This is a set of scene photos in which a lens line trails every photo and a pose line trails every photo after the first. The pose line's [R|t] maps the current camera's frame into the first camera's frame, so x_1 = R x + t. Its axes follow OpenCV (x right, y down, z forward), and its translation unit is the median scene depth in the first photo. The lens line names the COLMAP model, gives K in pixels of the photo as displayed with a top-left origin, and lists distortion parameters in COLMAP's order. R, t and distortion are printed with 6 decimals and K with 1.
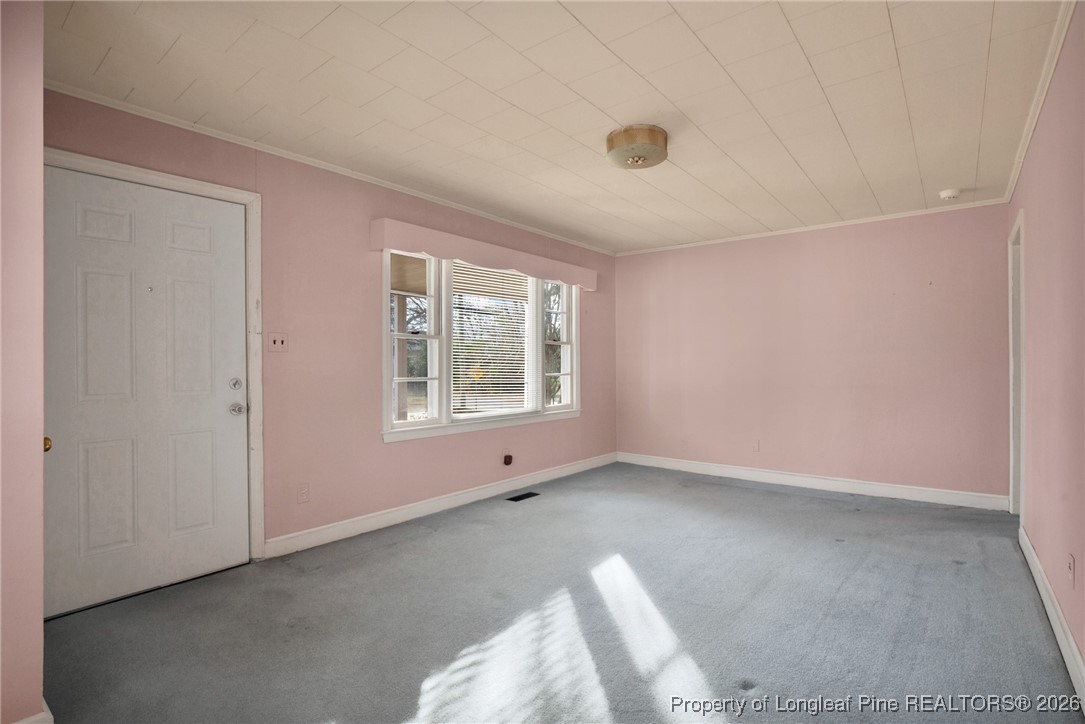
lens RADIAL K [[530.3, 0, 551.8], [0, 530.3, 367.2], [0, 0, 1]] dist [-0.041605, 0.009355]
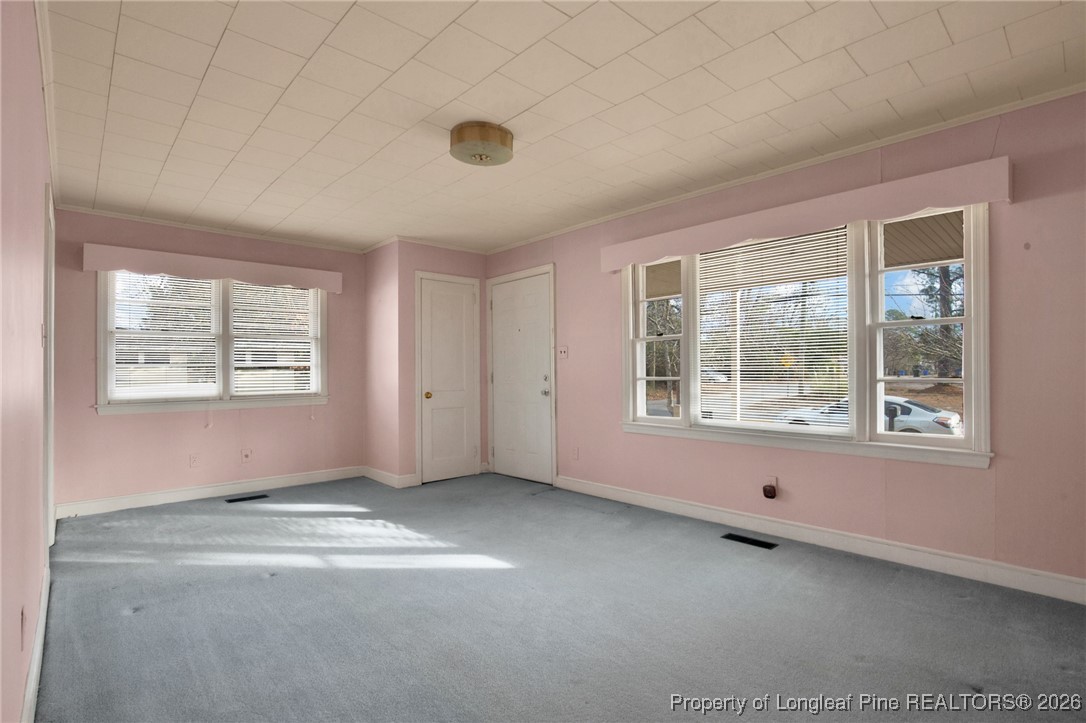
lens RADIAL K [[530.8, 0, 551.2], [0, 530.8, 364.7], [0, 0, 1]] dist [-0.041605, 0.009355]
pose [[-0.161525, -0.002584, -0.986865, 1.308181], [0.005887, 0.999976, -0.003582, -0.006854], [0.986851, -0.006388, -0.161506, 1.518422]]
